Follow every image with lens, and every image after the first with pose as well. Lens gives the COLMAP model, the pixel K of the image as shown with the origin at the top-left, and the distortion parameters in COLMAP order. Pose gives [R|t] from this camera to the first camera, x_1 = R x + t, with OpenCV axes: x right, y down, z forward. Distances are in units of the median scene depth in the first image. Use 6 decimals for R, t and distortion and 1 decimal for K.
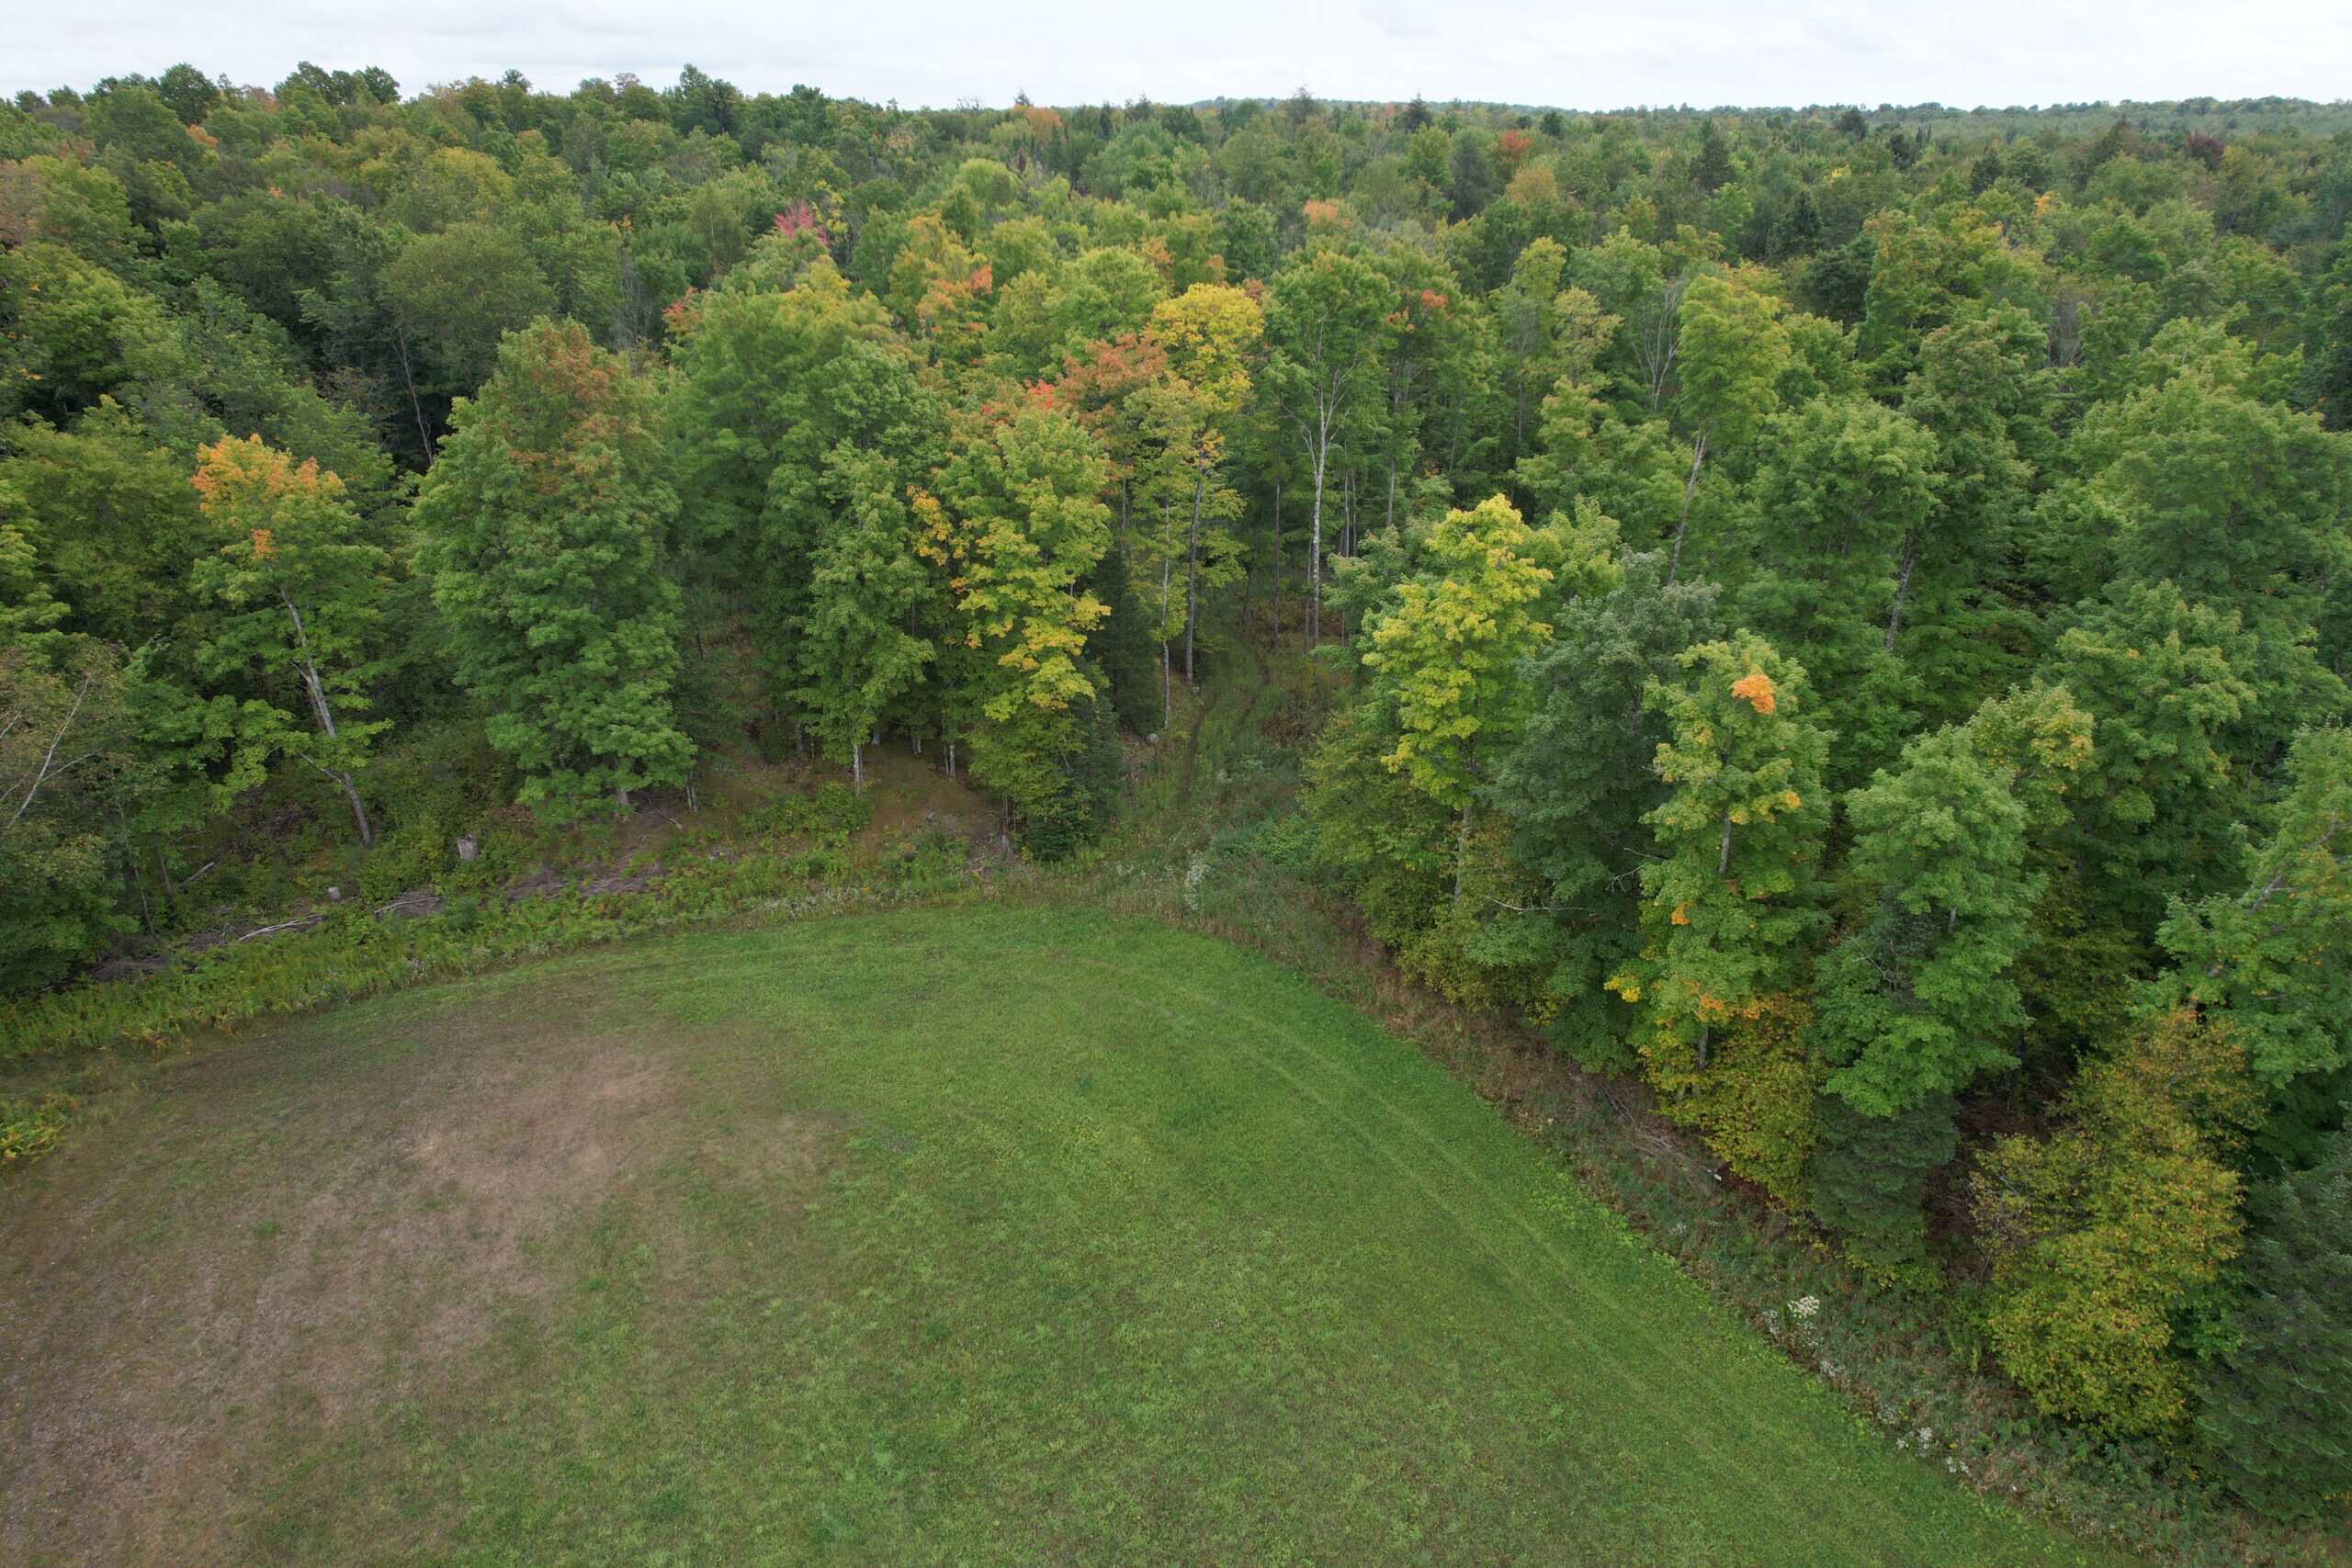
lens RADIAL K [[1501.0, 0, 1181.7], [0, 1501.0, 798.1], [0, 0, 1]] dist [-0.071033, 0.068319]
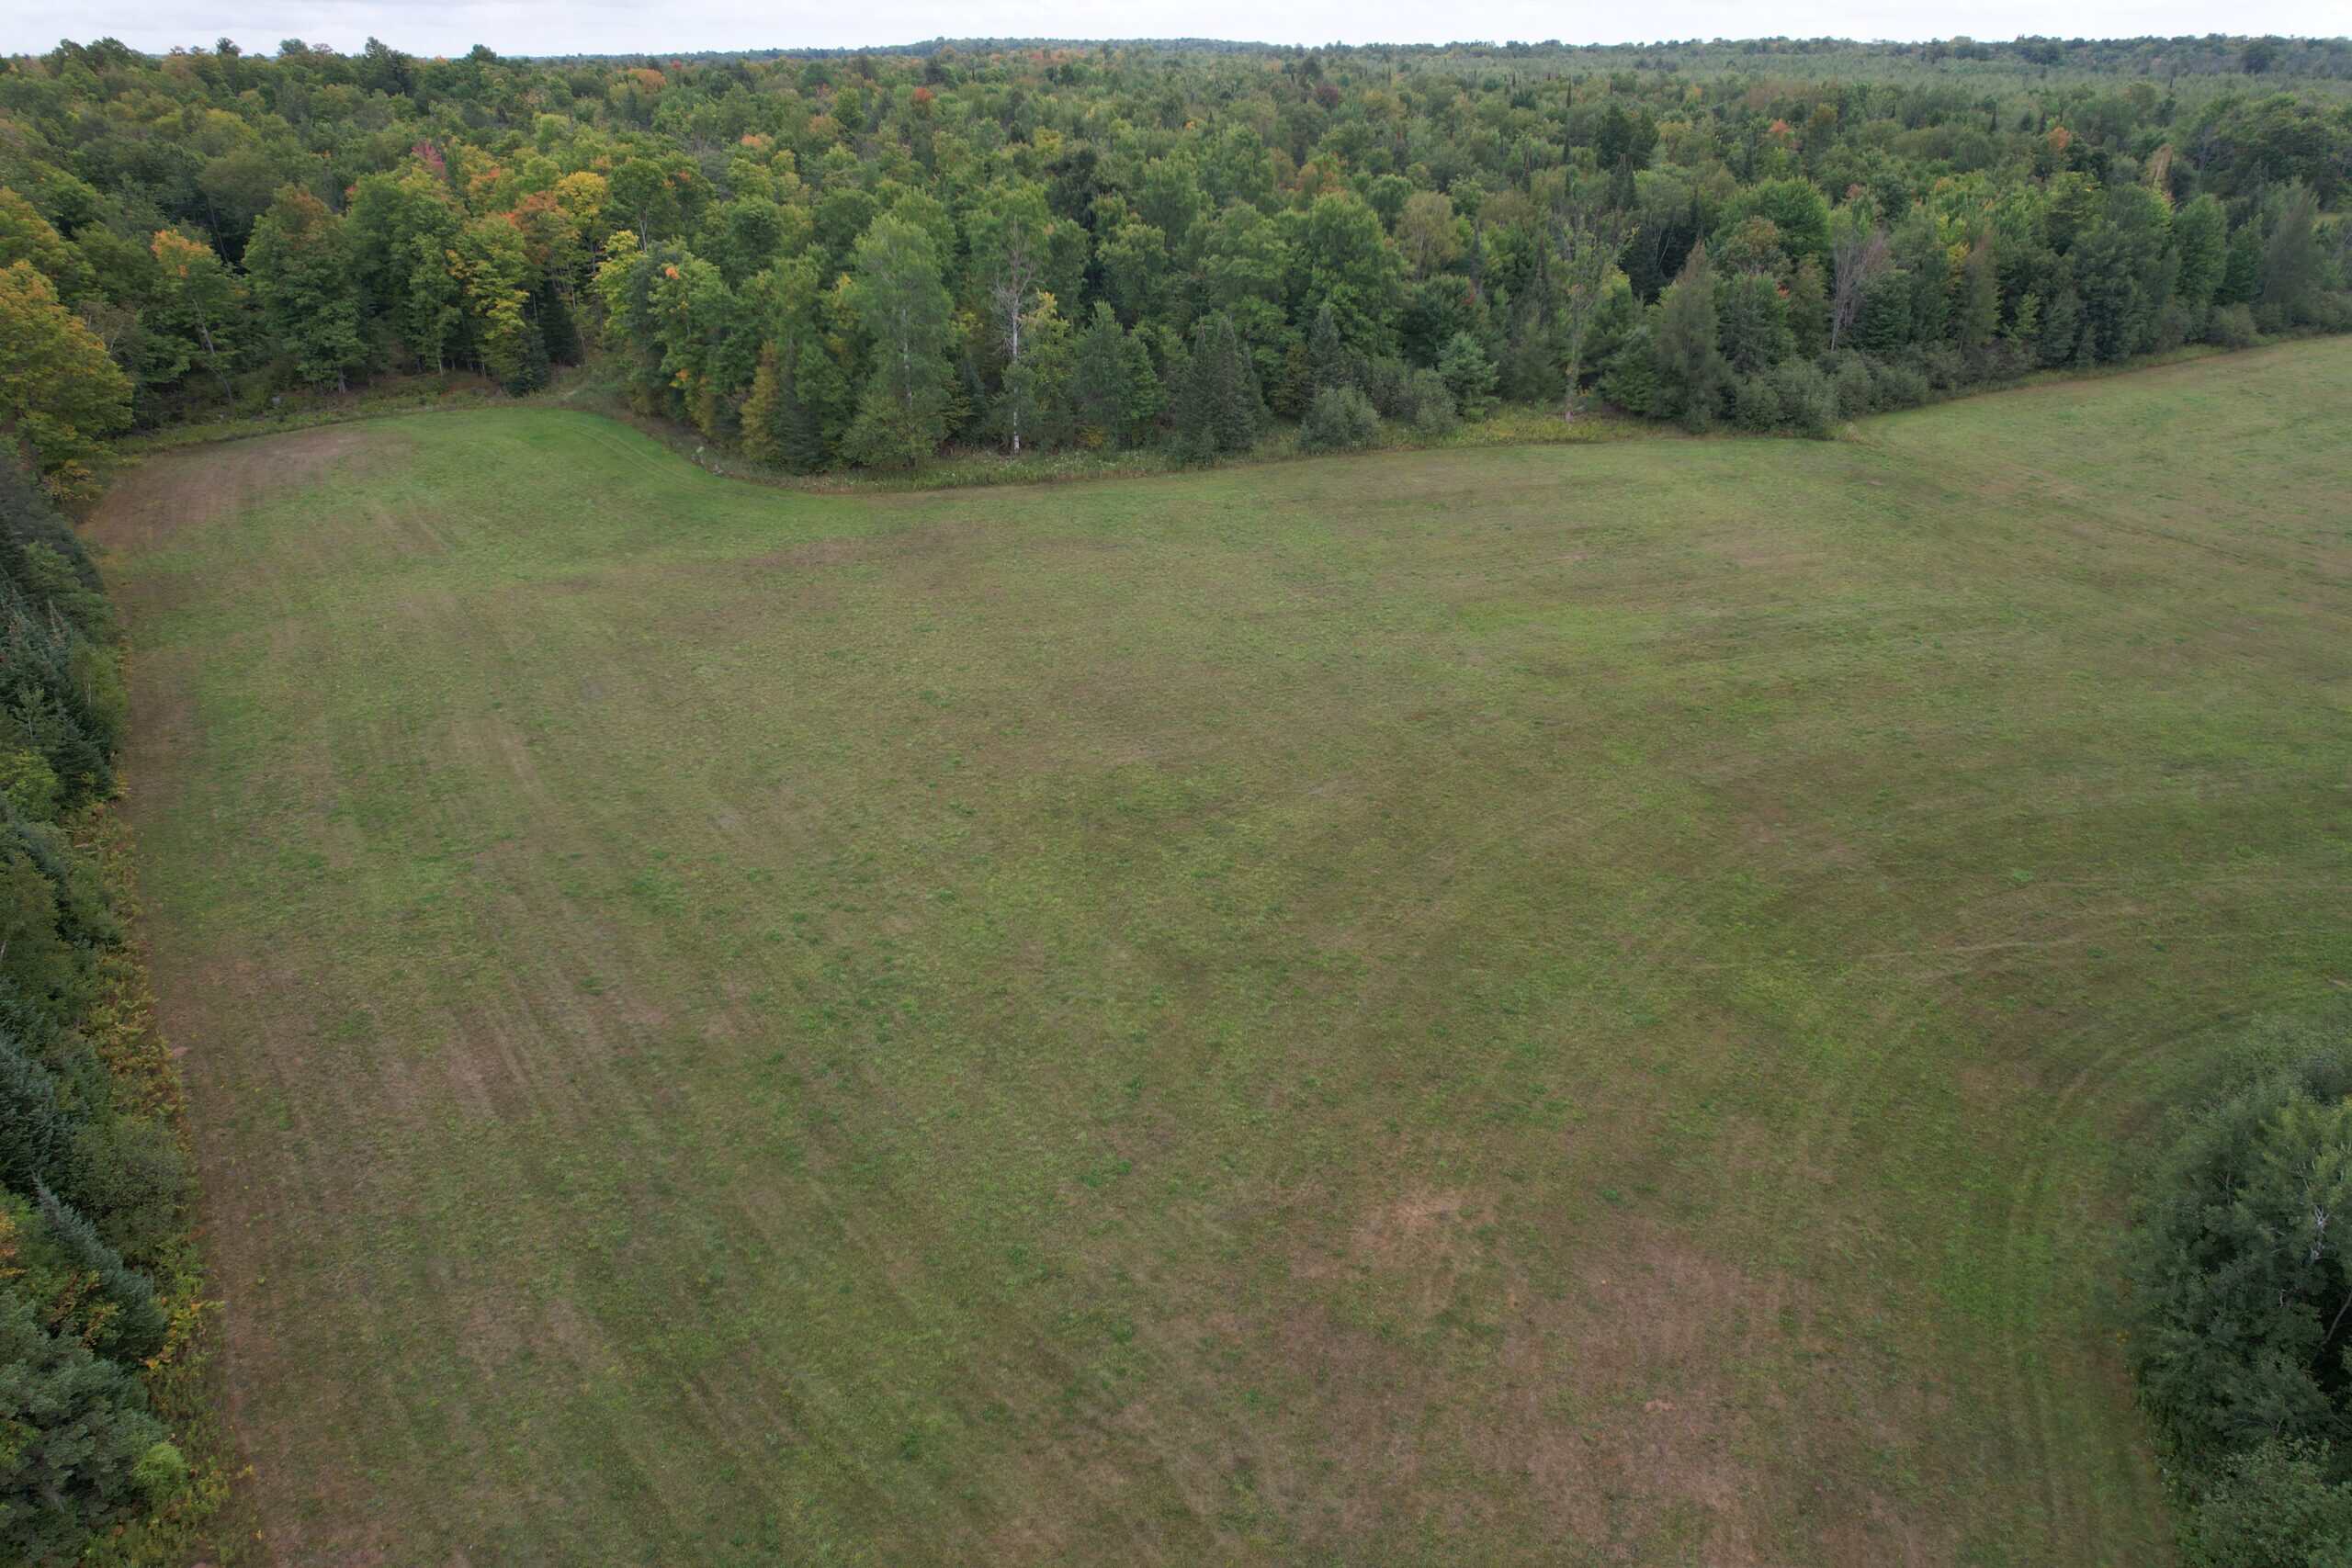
lens RADIAL K [[1501.0, 0, 1181.7], [0, 1501.0, 798.1], [0, 0, 1]] dist [-0.071033, 0.068319]
pose [[0.989216, -0.070801, 0.128212, 0.681249], [0.066079, 0.996983, 0.040722, 0.718349], [-0.130709, -0.031810, 0.990910, -1.731390]]
